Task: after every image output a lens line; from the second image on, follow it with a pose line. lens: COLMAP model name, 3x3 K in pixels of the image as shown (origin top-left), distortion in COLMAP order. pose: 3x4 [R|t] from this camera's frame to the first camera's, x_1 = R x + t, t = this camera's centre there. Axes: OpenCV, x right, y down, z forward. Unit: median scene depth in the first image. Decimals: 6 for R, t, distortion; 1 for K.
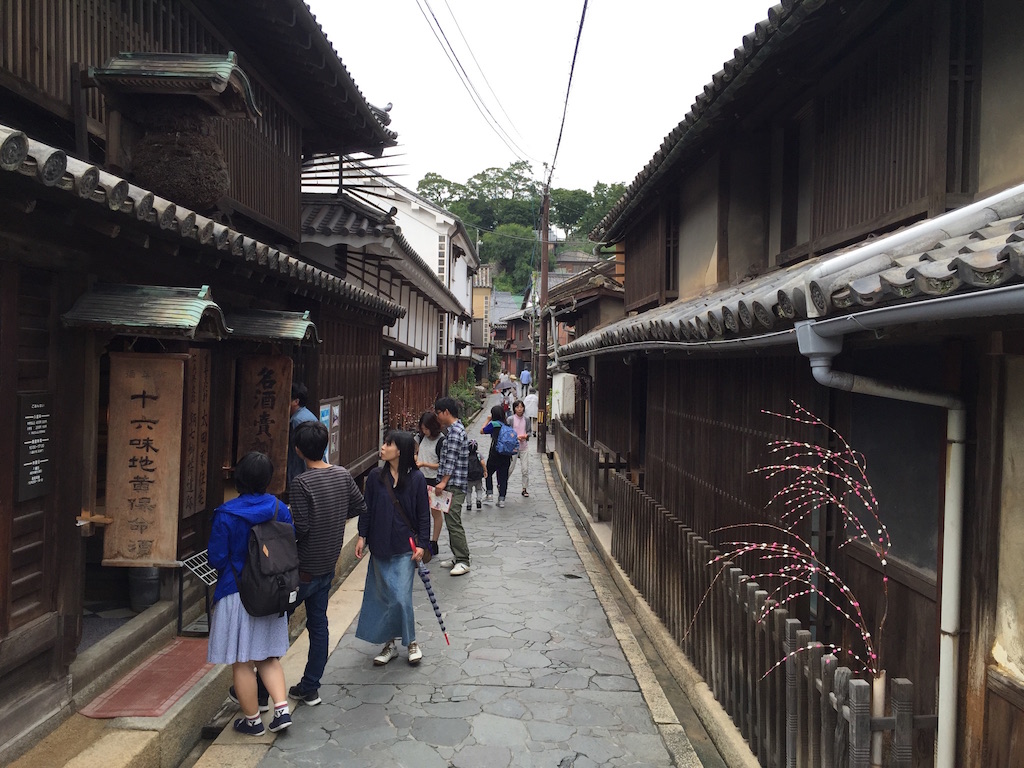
lens RADIAL K [[864.6, 0, 512.9], [0, 864.6, 385.5], [0, 0, 1]] dist [0.002948, 0.000302]
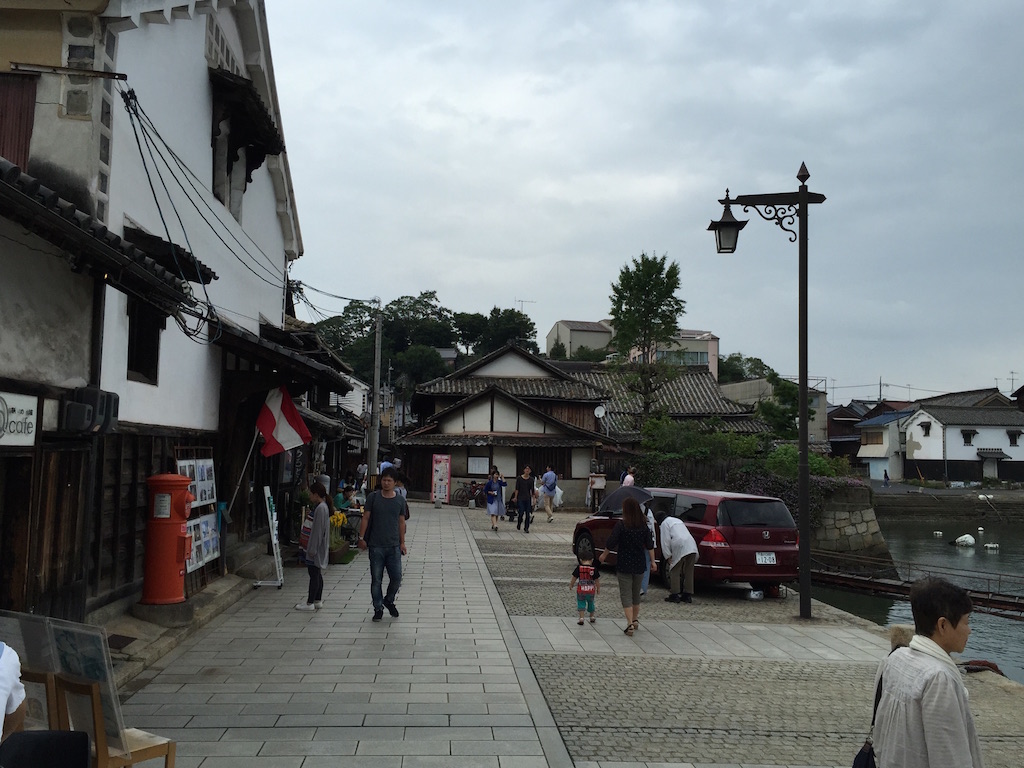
lens RADIAL K [[921.4, 0, 513.1], [0, 921.4, 383.8], [0, 0, 1]] dist [-0.000118, 0.000059]
pose [[0.996721, 0.005161, 0.080744, 0.022766], [0.003544, 0.994221, -0.107298, 0.011397], [-0.080831, 0.107232, 0.990943, -0.290071]]
